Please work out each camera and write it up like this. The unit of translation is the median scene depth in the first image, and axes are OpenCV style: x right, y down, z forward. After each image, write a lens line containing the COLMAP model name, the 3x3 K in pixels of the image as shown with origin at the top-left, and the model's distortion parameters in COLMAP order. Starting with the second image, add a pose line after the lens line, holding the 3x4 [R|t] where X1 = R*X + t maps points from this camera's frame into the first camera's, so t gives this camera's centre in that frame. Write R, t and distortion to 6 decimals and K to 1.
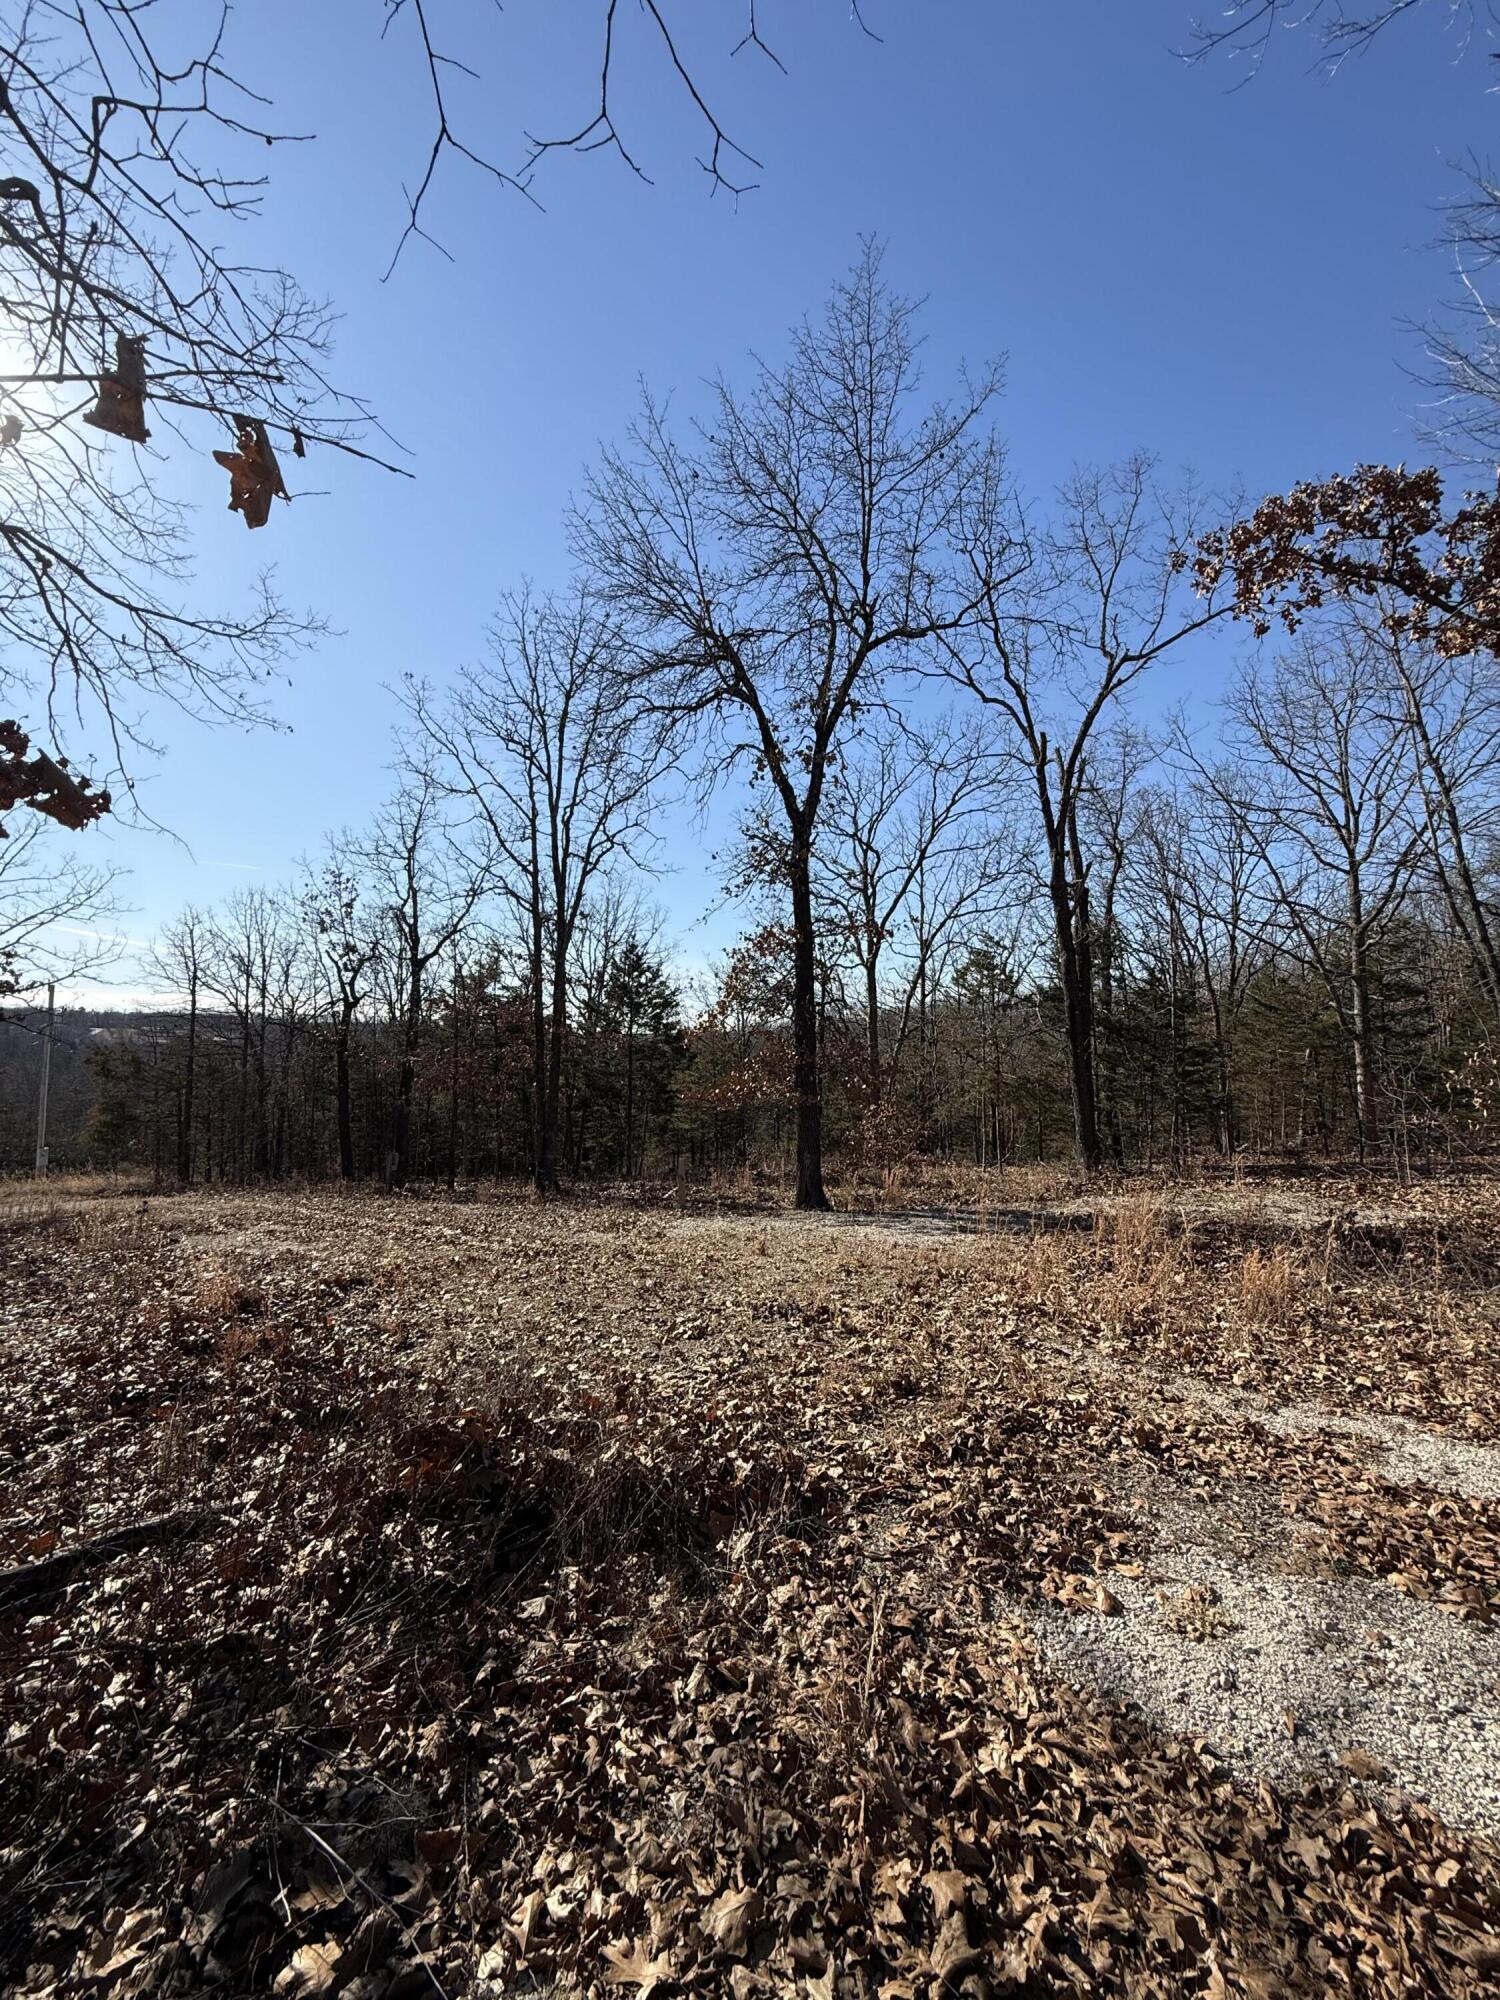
lens RADIAL K [[798.6, 0, 748.8], [0, 798.6, 996.8], [0, 0, 1]] dist [-0.001052, -0.000890]
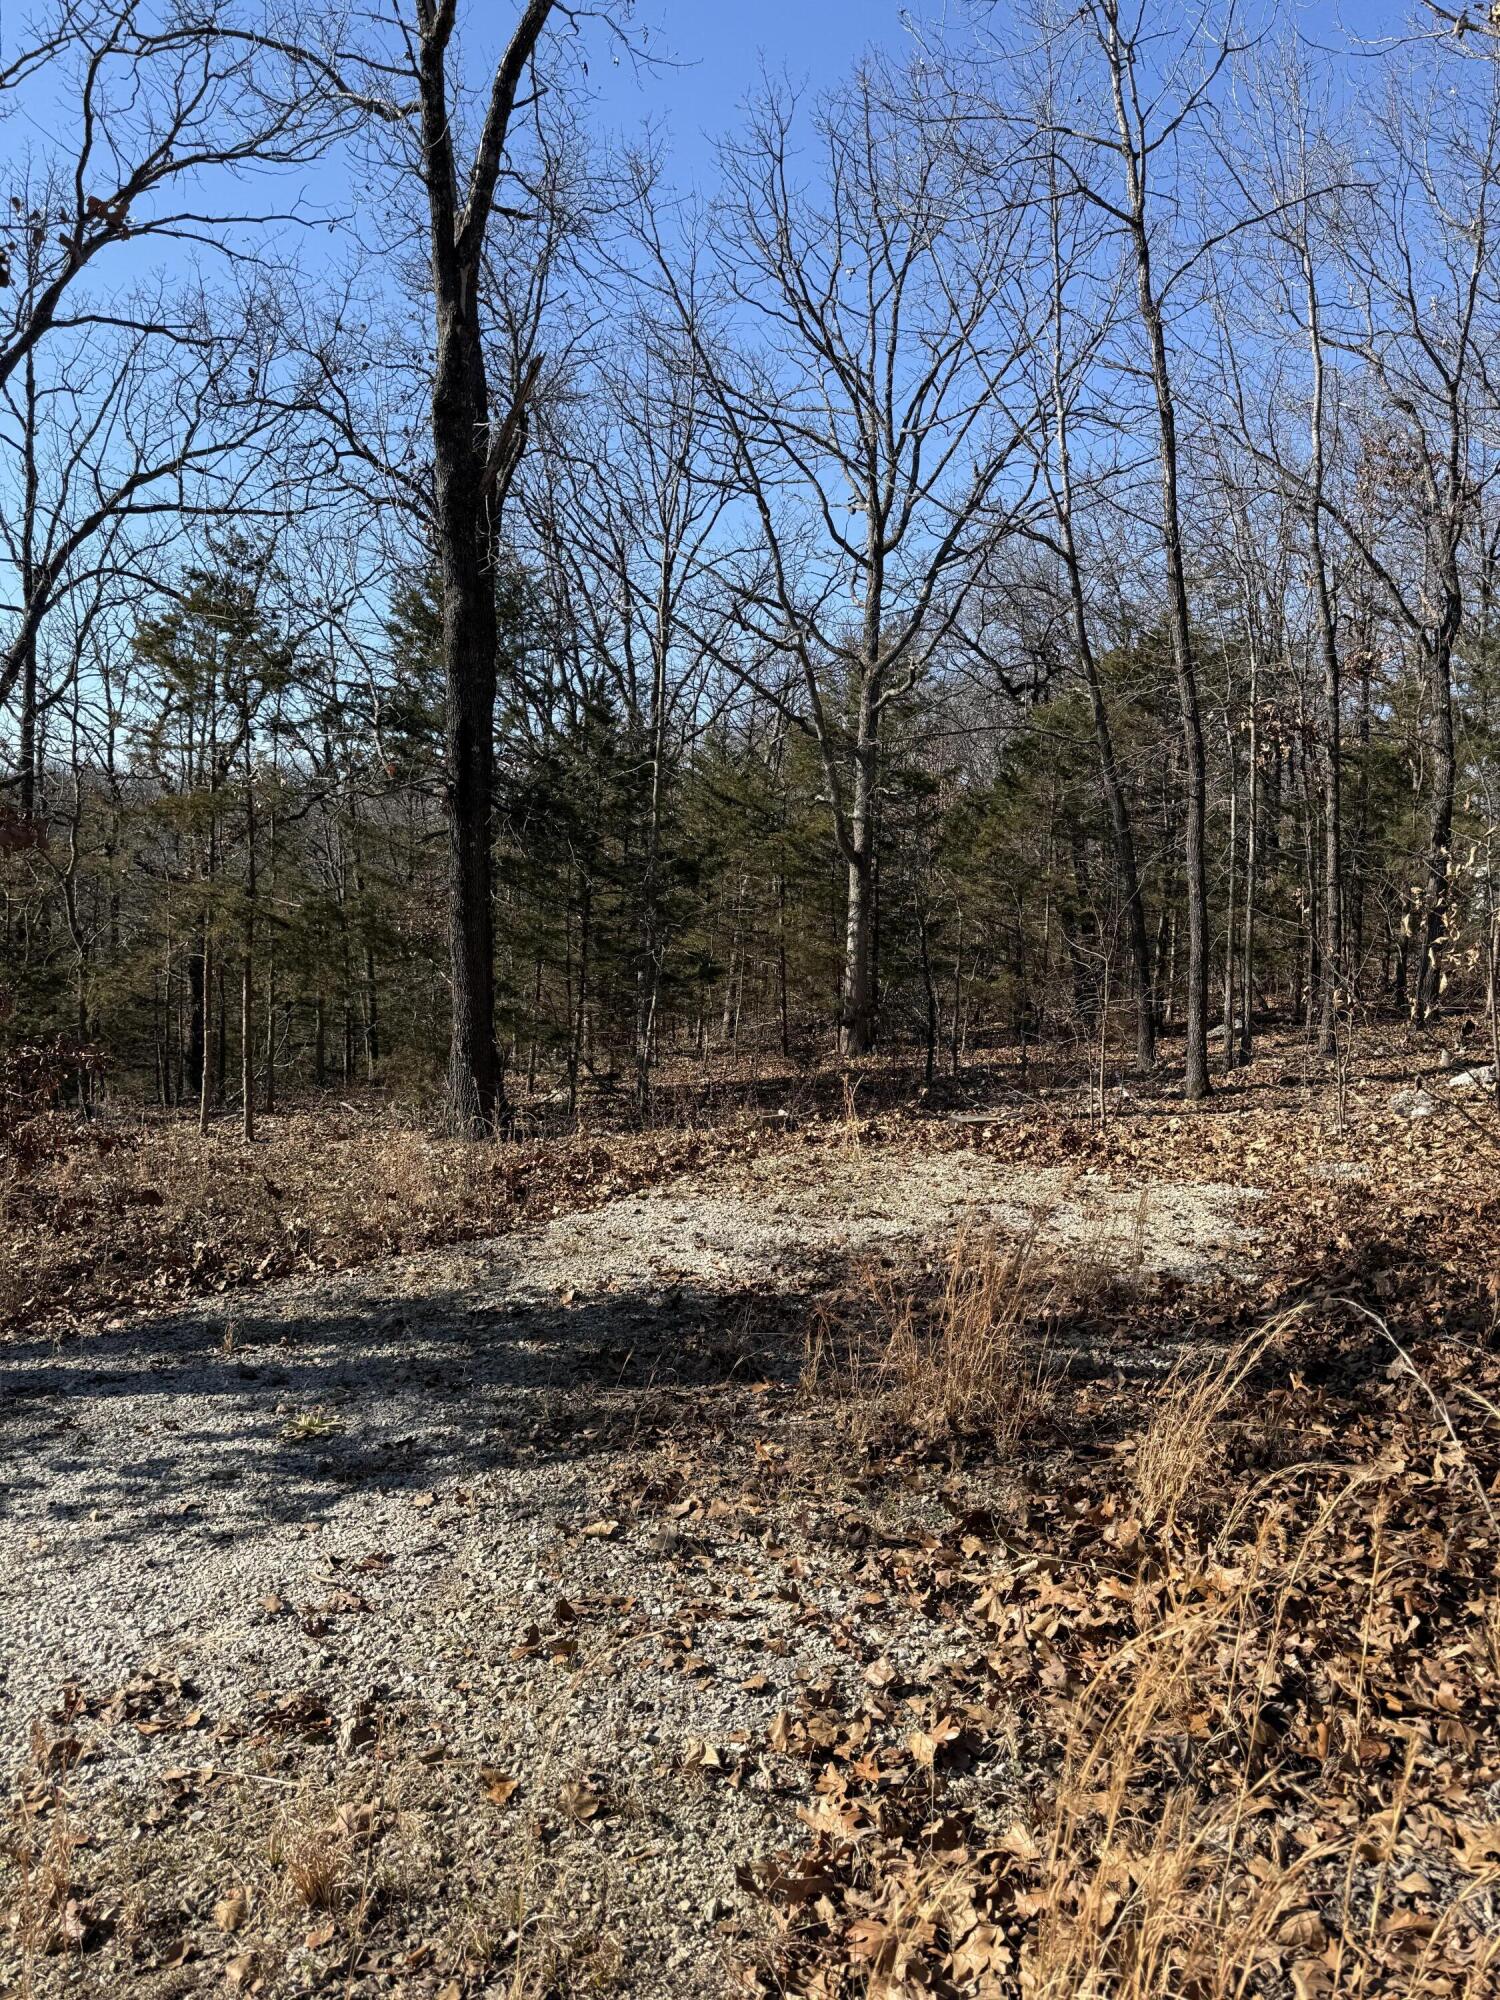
lens RADIAL K [[1381.1, 0, 752.4], [0, 1381.1, 1007.4], [0, 0, 1]] dist [0.006904, 0.000809]
pose [[0.758264, -0.017172, 0.651721, 0.044887], [-0.090392, 0.987229, 0.131182, 0.033648], [-0.645650, -0.158381, 0.747028, 0.275113]]
